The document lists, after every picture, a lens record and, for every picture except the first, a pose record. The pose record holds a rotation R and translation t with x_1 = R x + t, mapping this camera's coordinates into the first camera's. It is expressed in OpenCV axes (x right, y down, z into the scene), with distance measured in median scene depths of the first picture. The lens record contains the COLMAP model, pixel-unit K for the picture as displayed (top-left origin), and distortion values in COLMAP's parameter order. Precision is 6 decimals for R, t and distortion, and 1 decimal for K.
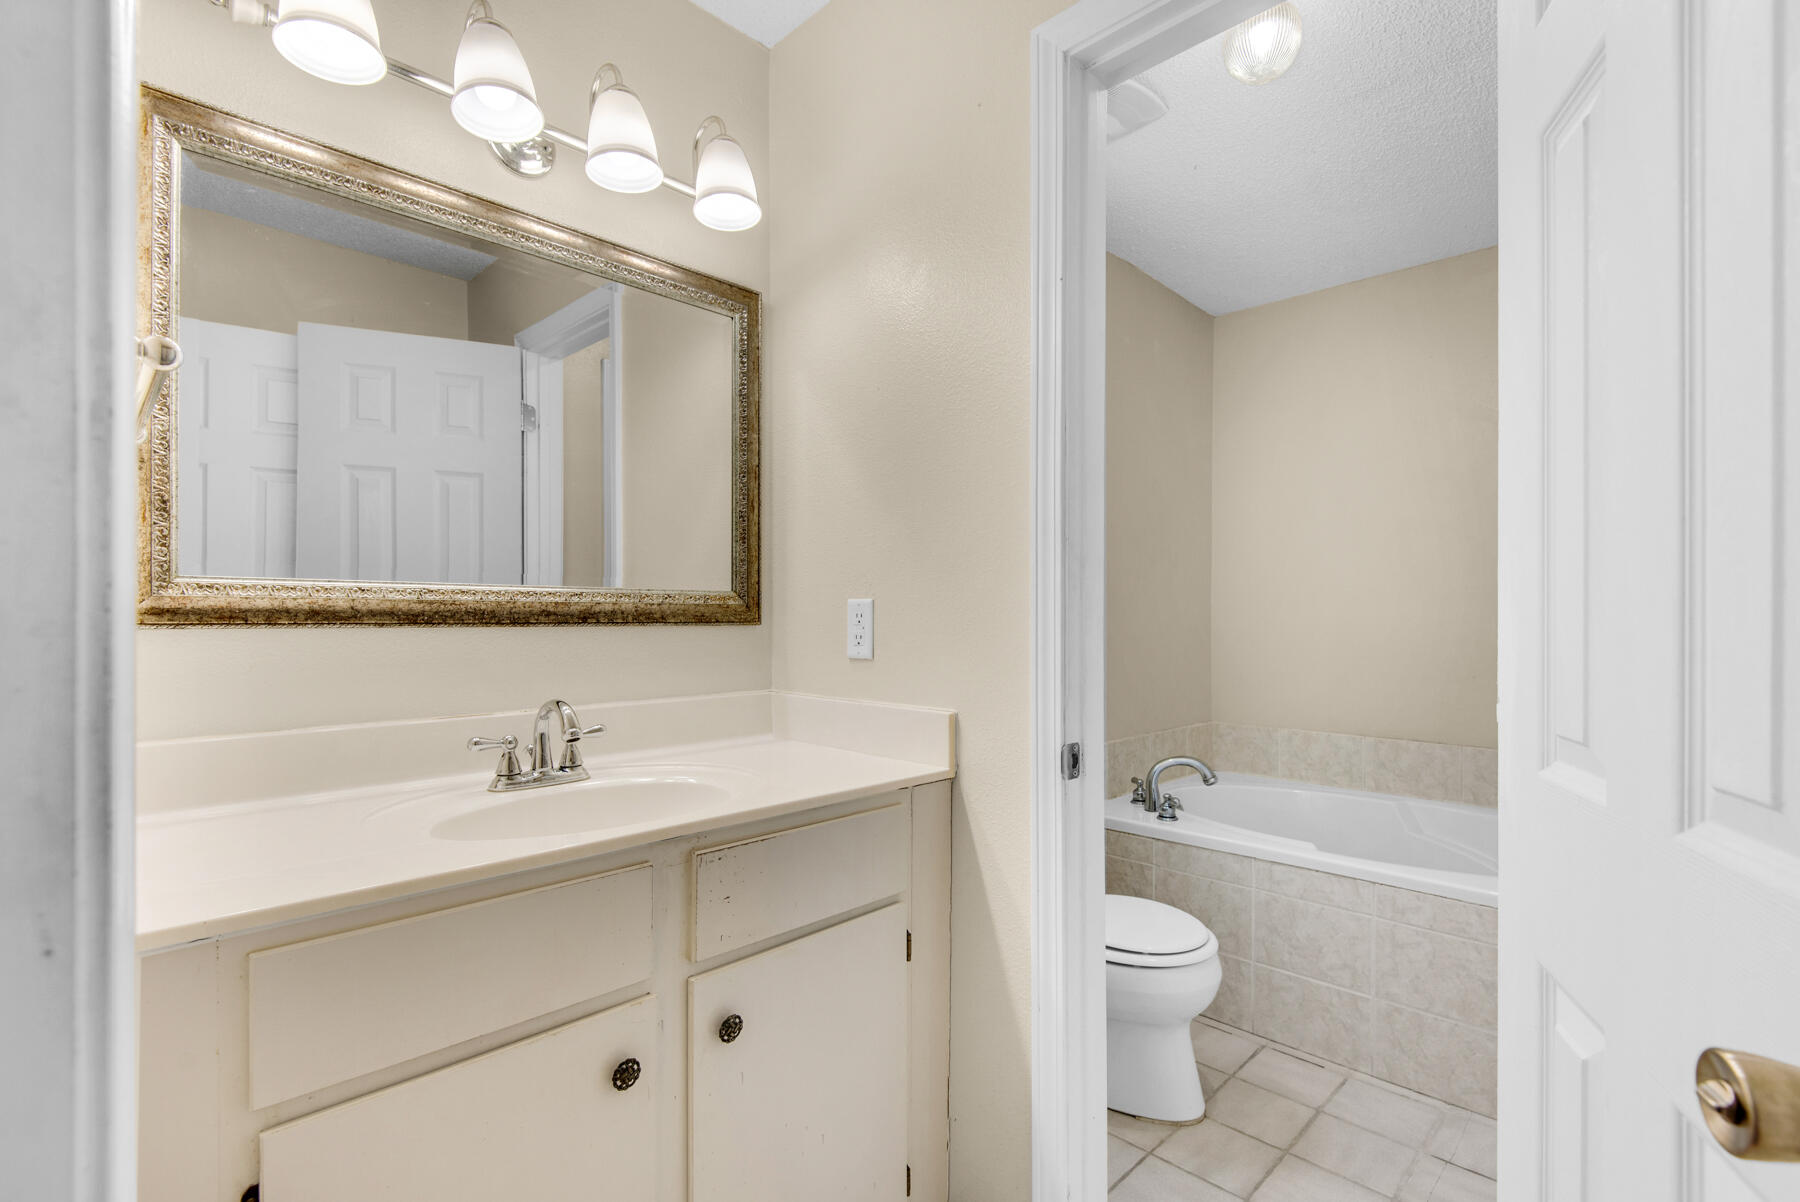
lens RADIAL K [[819.2, 0, 908.0], [0, 819.2, 596.9], [0, 0, 1]] dist [0.010505, -0.011069]
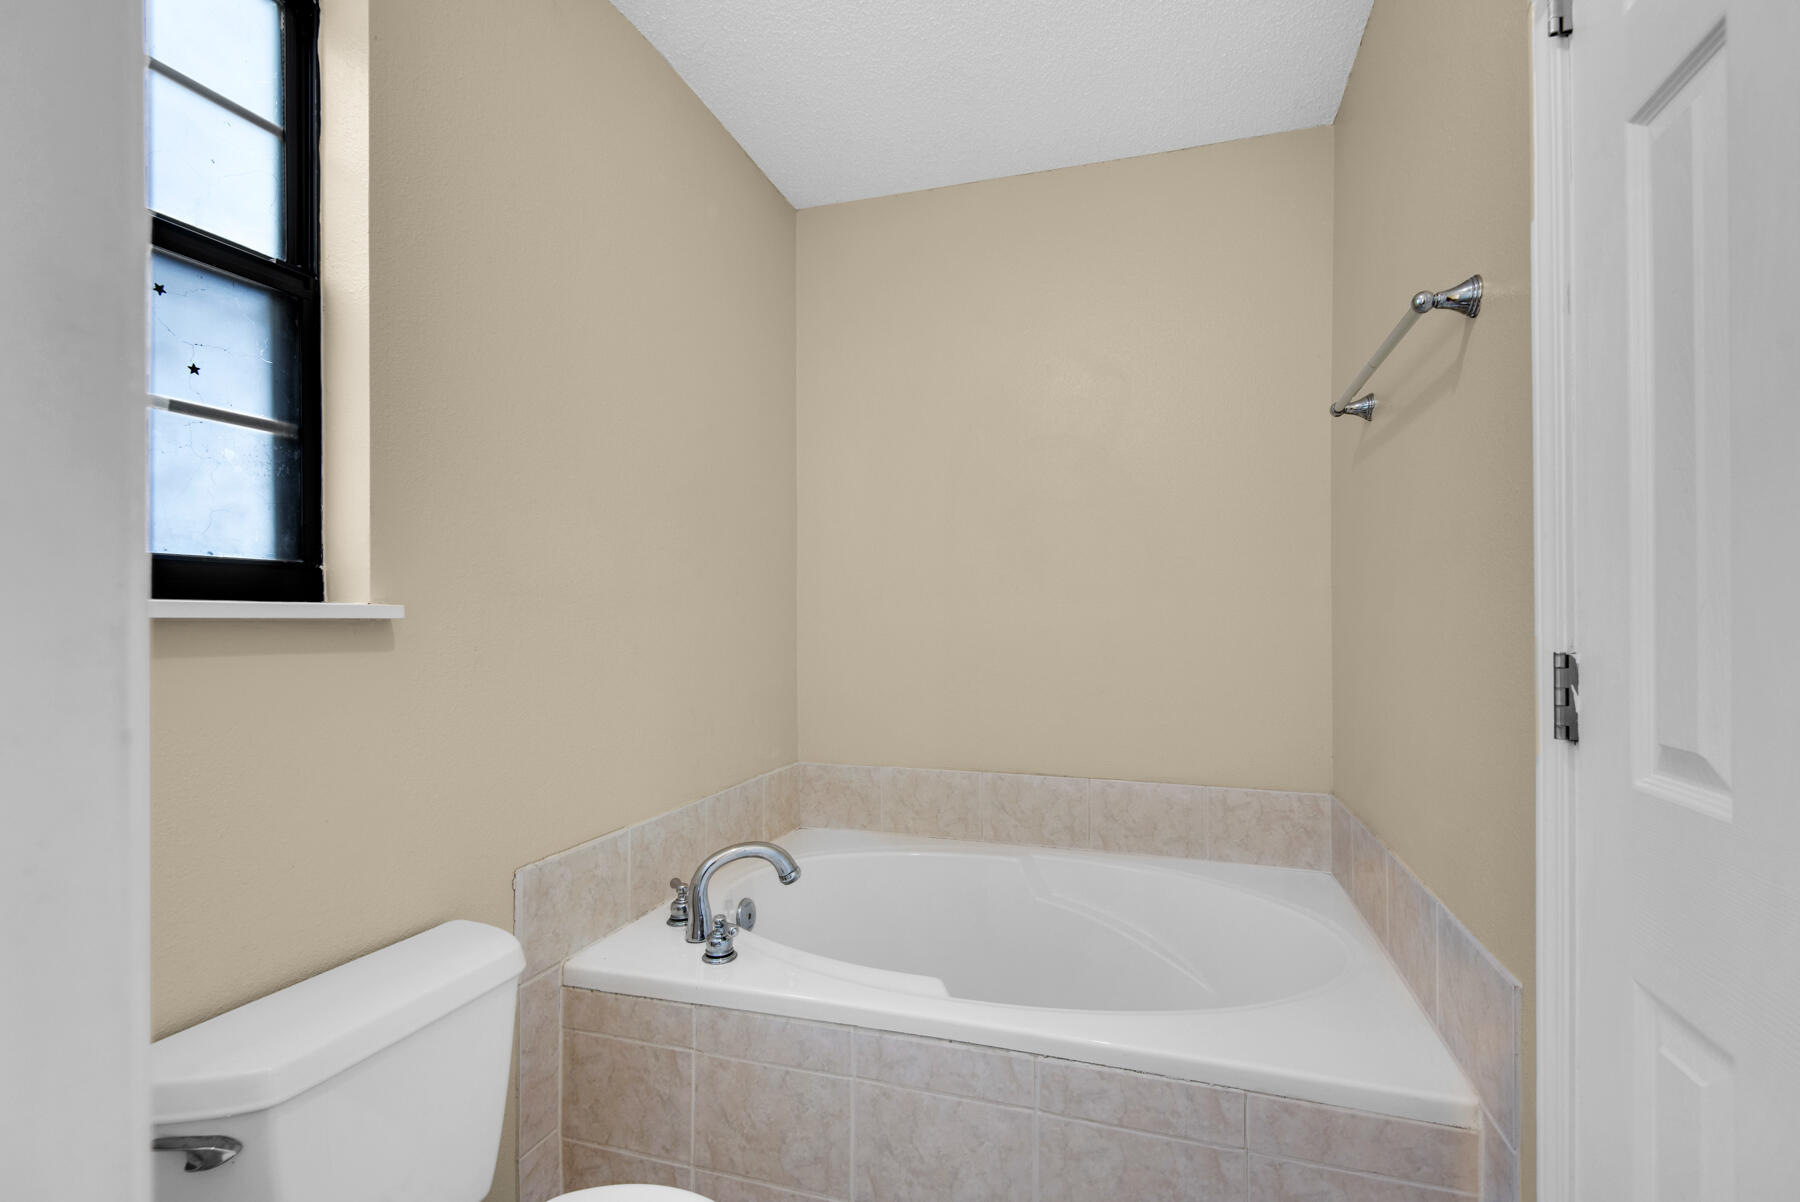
lens RADIAL K [[819.2, 0, 908.0], [0, 819.2, 596.9], [0, 0, 1]] dist [0.010505, -0.011069]
pose [[0.889522, 0.004057, 0.456875, 0.168050], [-0.002139, 0.999987, -0.004716, 0.009649], [-0.456888, 0.003218, 0.889518, 0.413816]]
